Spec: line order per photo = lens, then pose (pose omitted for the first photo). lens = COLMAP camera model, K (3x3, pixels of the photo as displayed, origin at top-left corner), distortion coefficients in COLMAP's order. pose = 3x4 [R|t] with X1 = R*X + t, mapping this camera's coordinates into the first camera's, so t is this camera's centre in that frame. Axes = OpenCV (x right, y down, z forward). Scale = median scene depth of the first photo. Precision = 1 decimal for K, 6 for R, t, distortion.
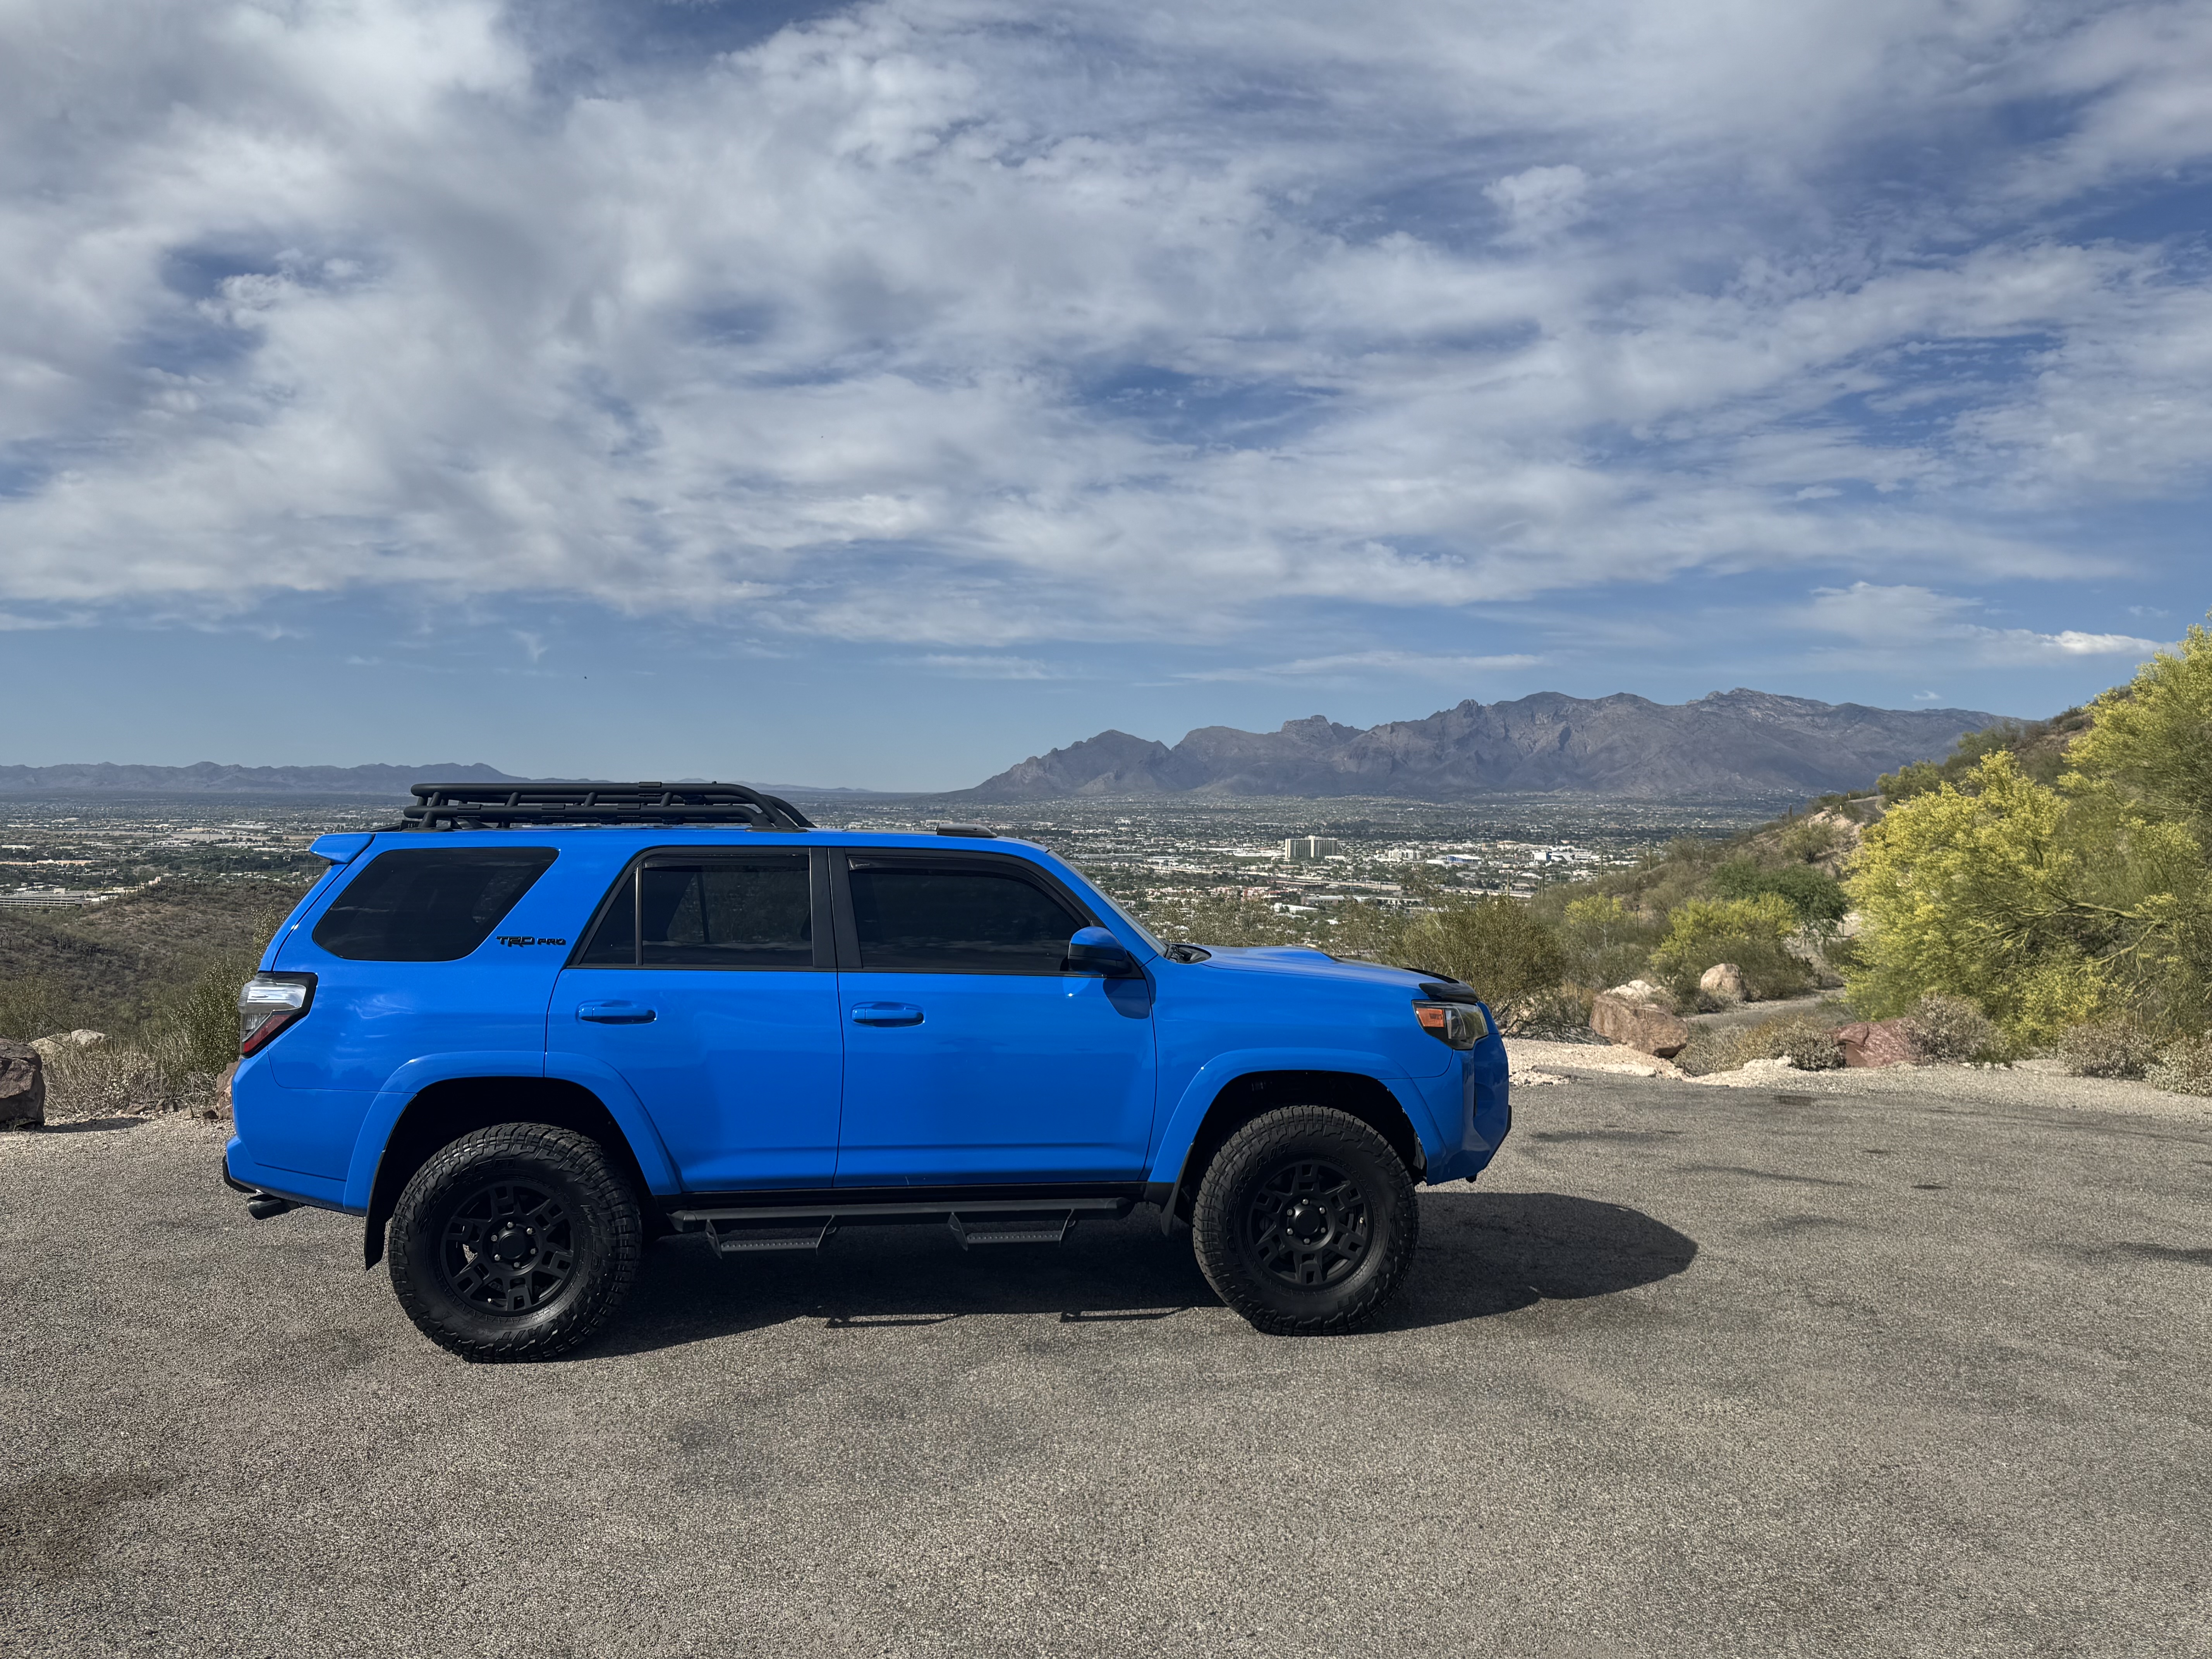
lens RADIAL K [[1739.0, 0, 1107.2], [0, 1739.0, 837.4], [0, 0, 1]] dist [0.100469, -0.029733]
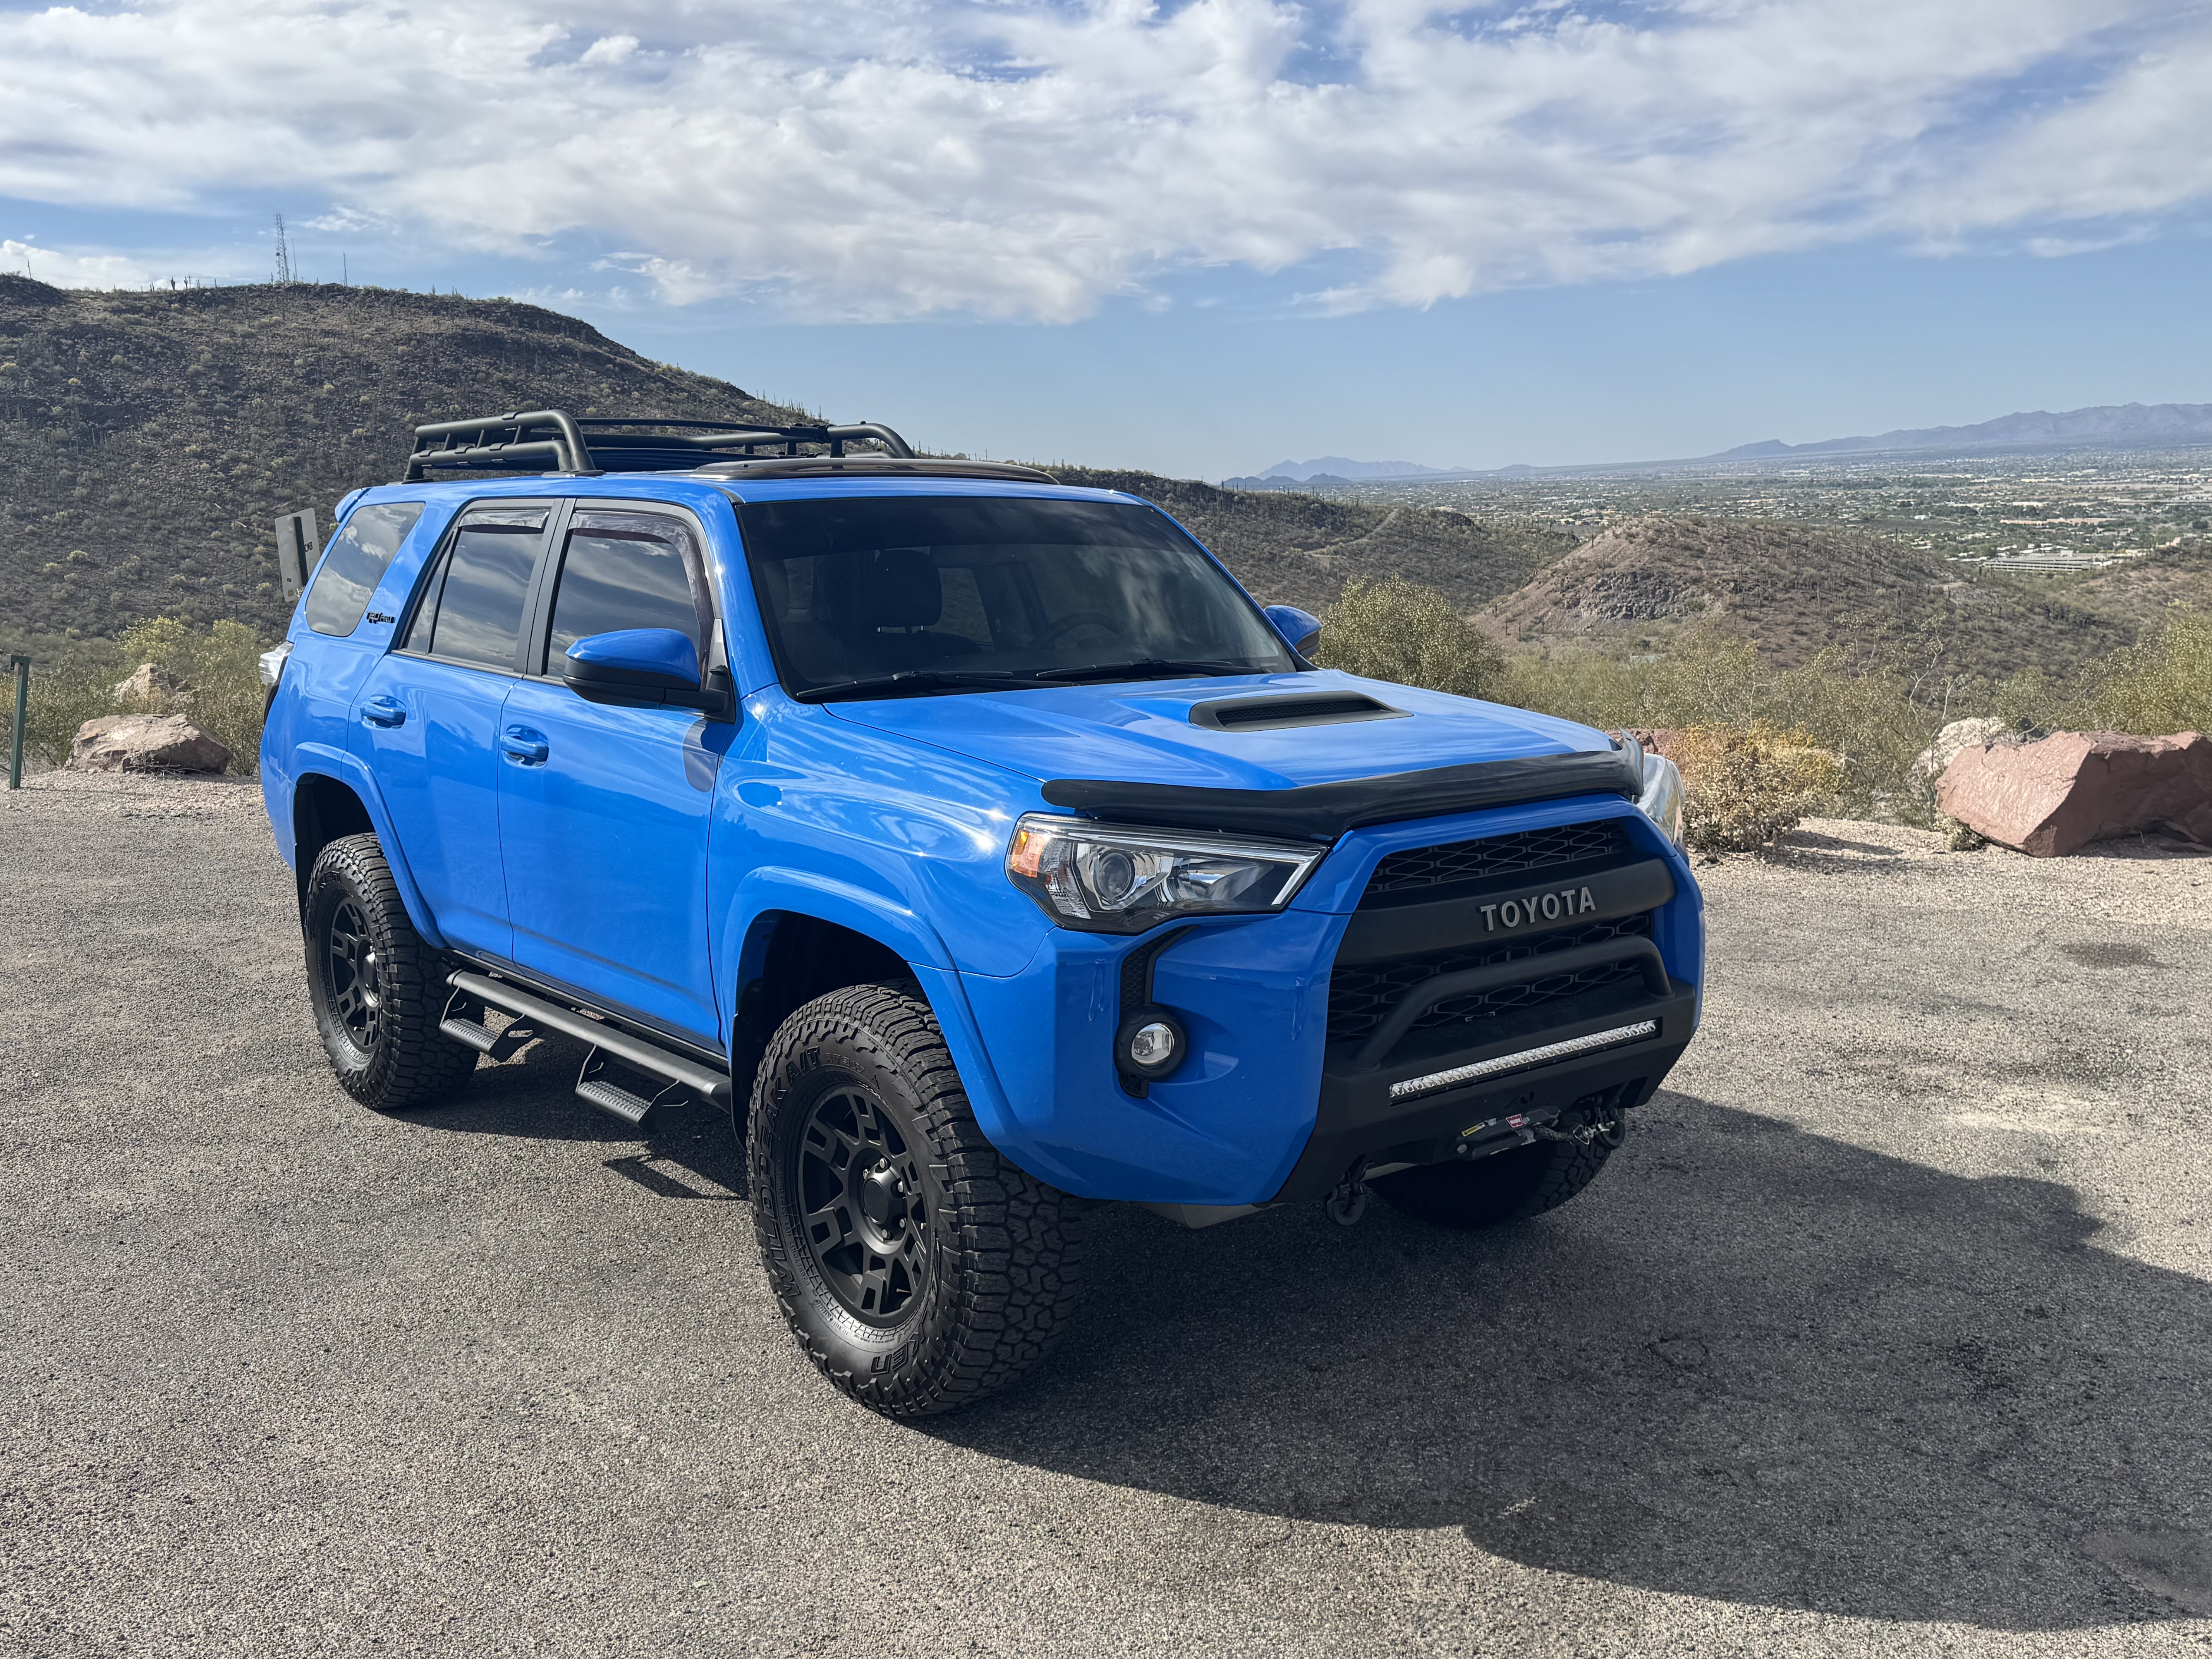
lens RADIAL K [[2059.6, 0, 1095.4], [0, 2059.6, 827.5], [0, 0, 1]] dist [0.039046, 0.000000]
pose [[0.545426, 0.117810, -0.829838, 0.433990], [0.016347, 0.988389, 0.151064, 0.008382], [0.838000, -0.095959, 0.537167, 0.478163]]
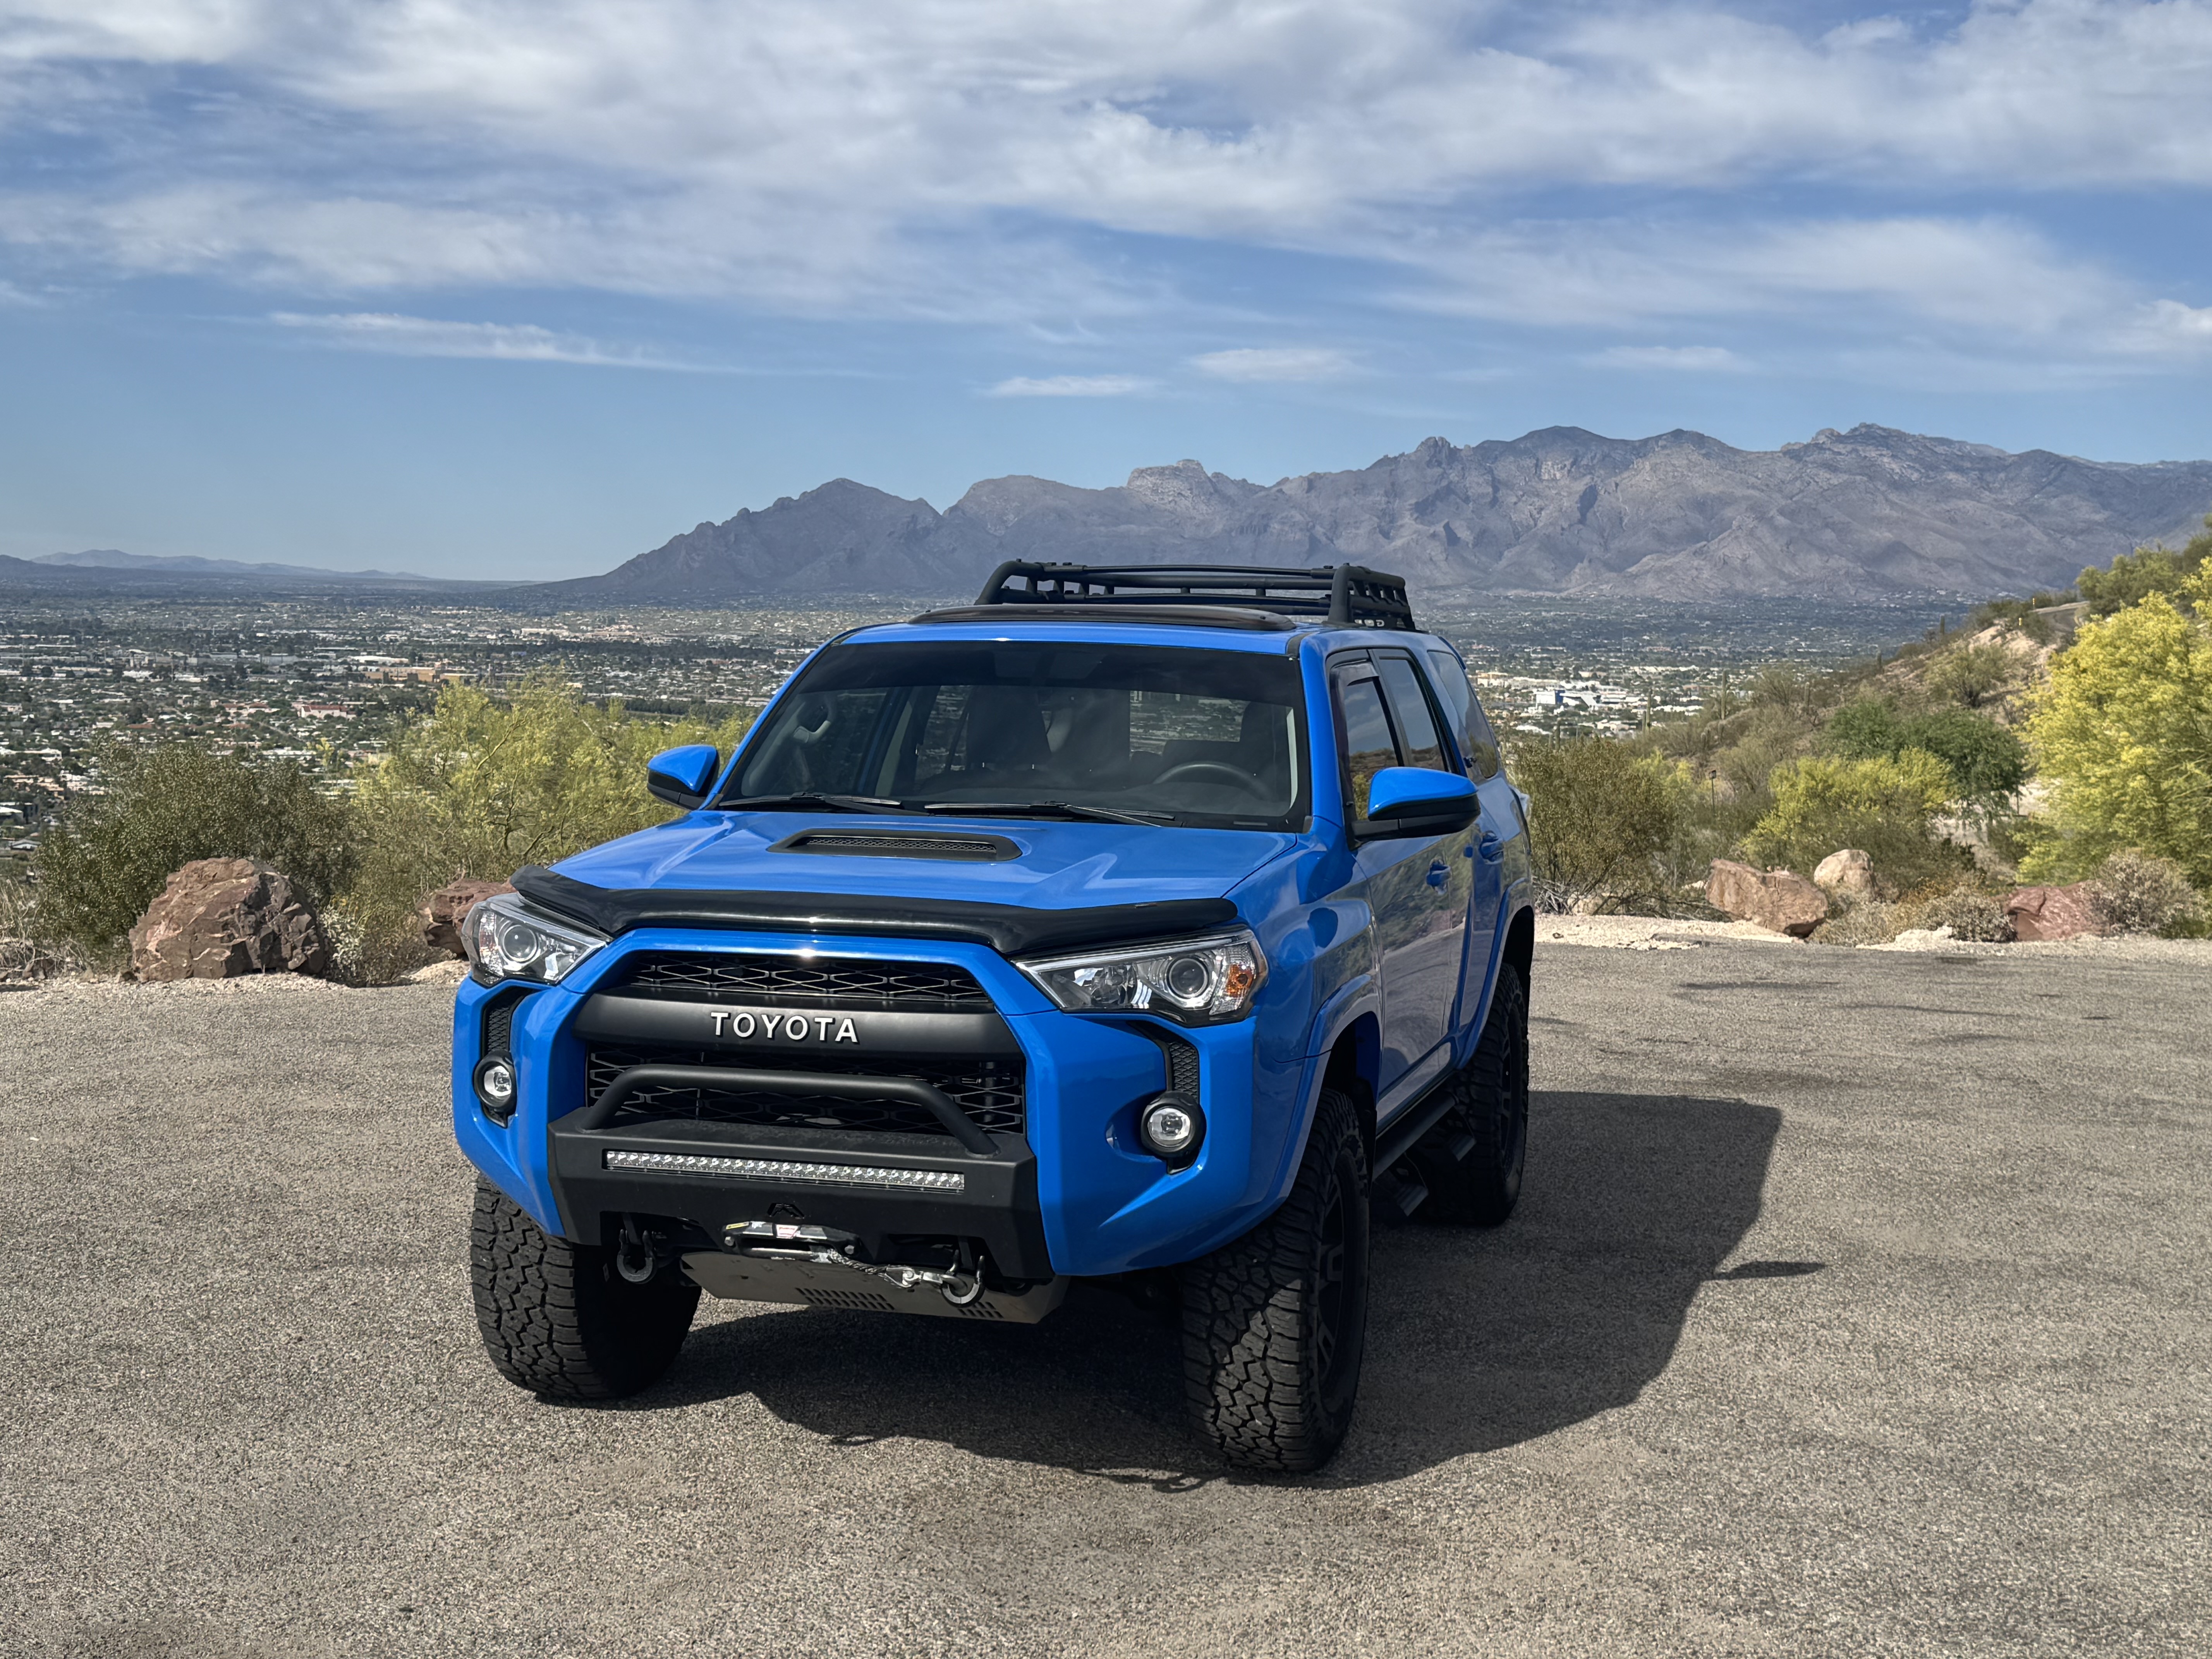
lens RADIAL K [[2908.9, 0, 1155.3], [0, 2908.9, 817.5], [0, 0, 1]] dist [0.232426, 0.000000]
pose [[0.993851, 0.002951, 0.110683, -0.057789], [-0.008825, 0.998576, 0.052622, 0.001965], [-0.110370, -0.053275, 0.992462, -0.138812]]
